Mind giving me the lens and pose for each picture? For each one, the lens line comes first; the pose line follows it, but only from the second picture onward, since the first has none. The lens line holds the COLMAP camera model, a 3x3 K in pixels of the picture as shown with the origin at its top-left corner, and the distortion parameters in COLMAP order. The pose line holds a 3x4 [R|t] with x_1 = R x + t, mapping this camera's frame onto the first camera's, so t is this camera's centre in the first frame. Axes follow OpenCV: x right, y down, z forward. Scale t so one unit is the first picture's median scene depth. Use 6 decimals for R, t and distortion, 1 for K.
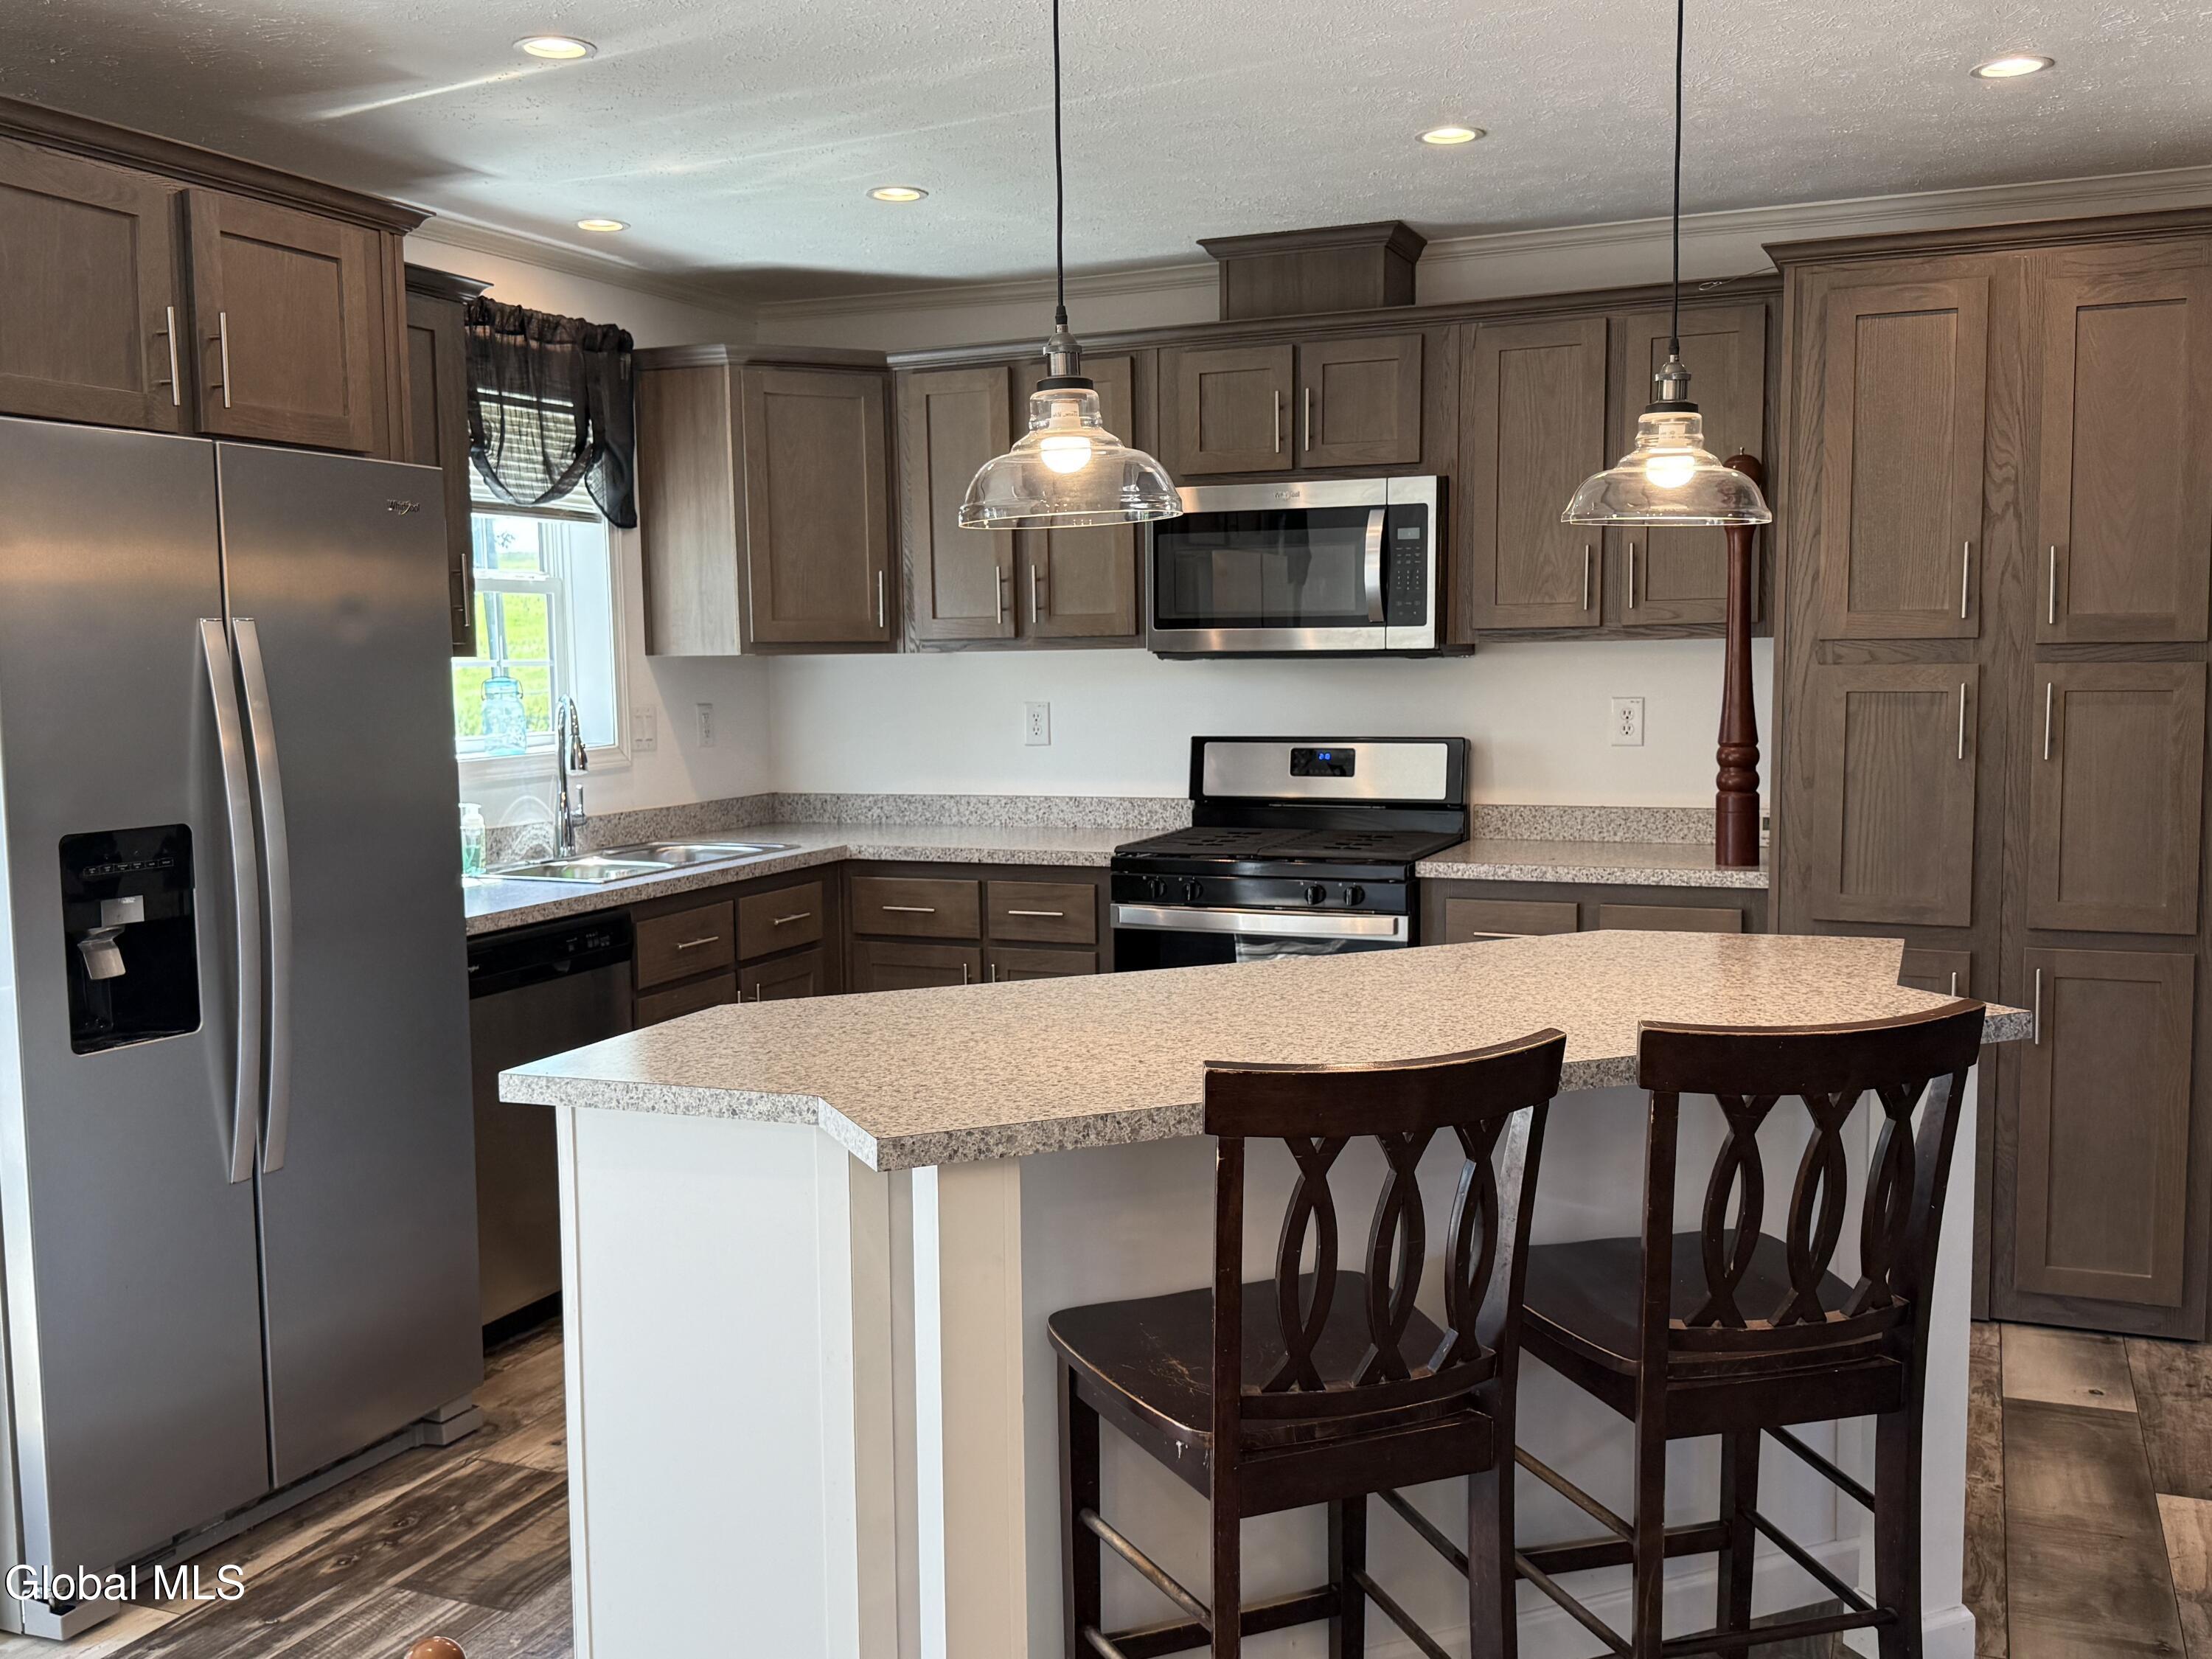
lens RADIAL K [[2050.0, 0, 1106.0], [0, 2050.0, 829.5], [0, 0, 1]] dist [0.142233, -0.242008]
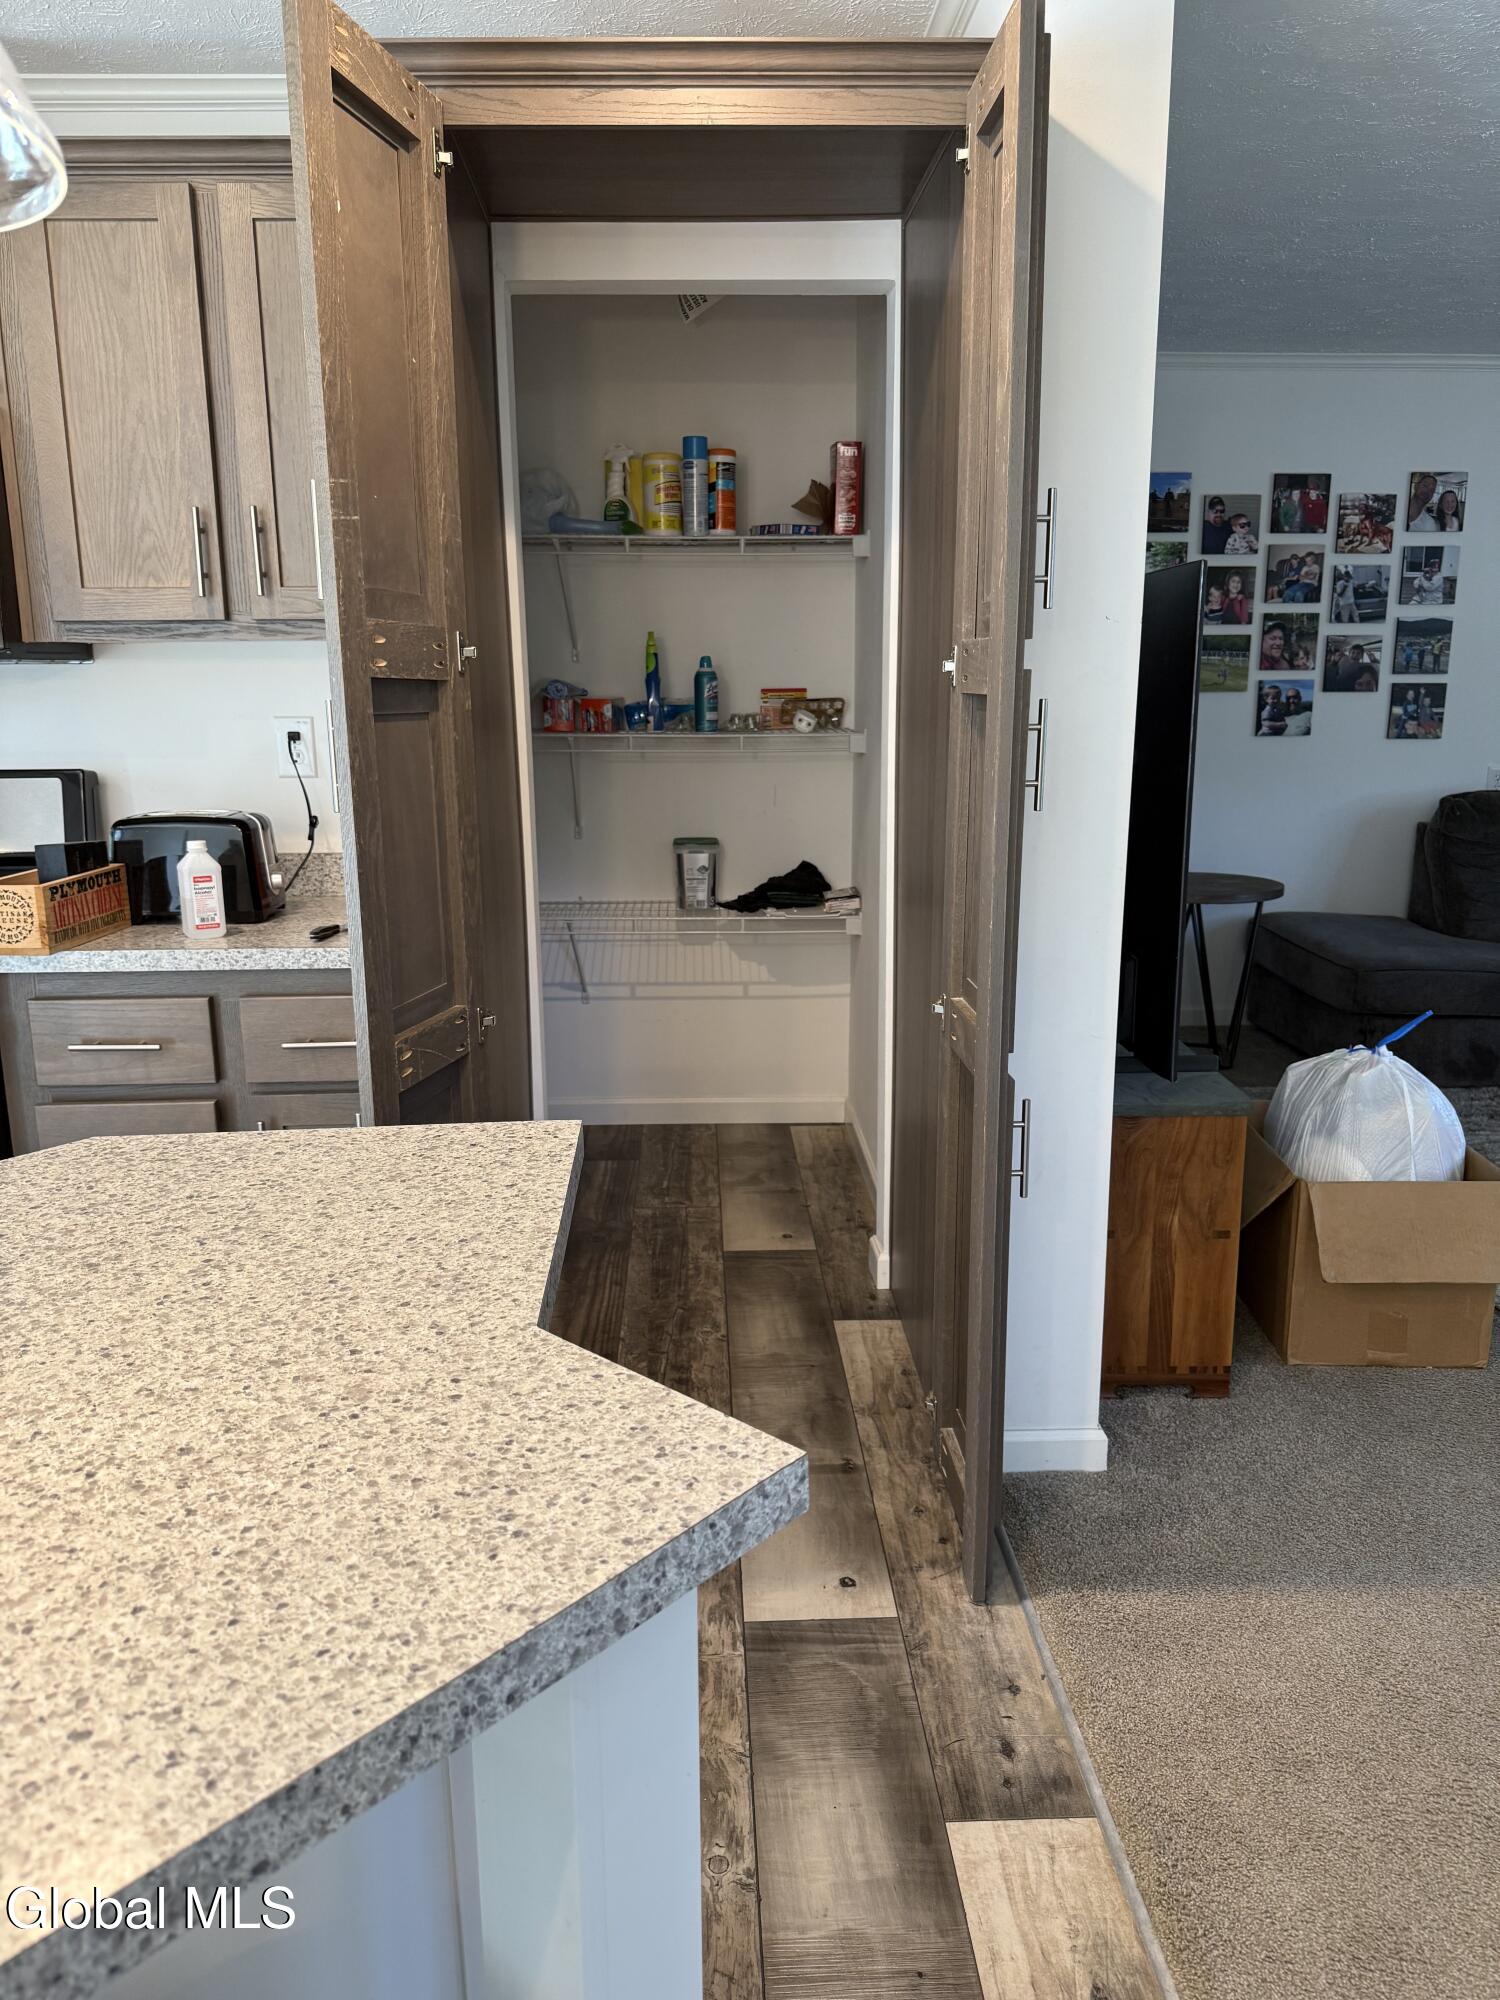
lens RADIAL K [[1429.2, 0, 750.0], [0, 1429.2, 1000.0], [0, 0, 1]] dist [-0.002924, -0.002525]
pose [[0.905600, -0.092366, 0.413953, 0.188065], [0.034104, 0.988697, 0.146000, -0.031576], [-0.422759, -0.118100, 0.898514, 0.444817]]
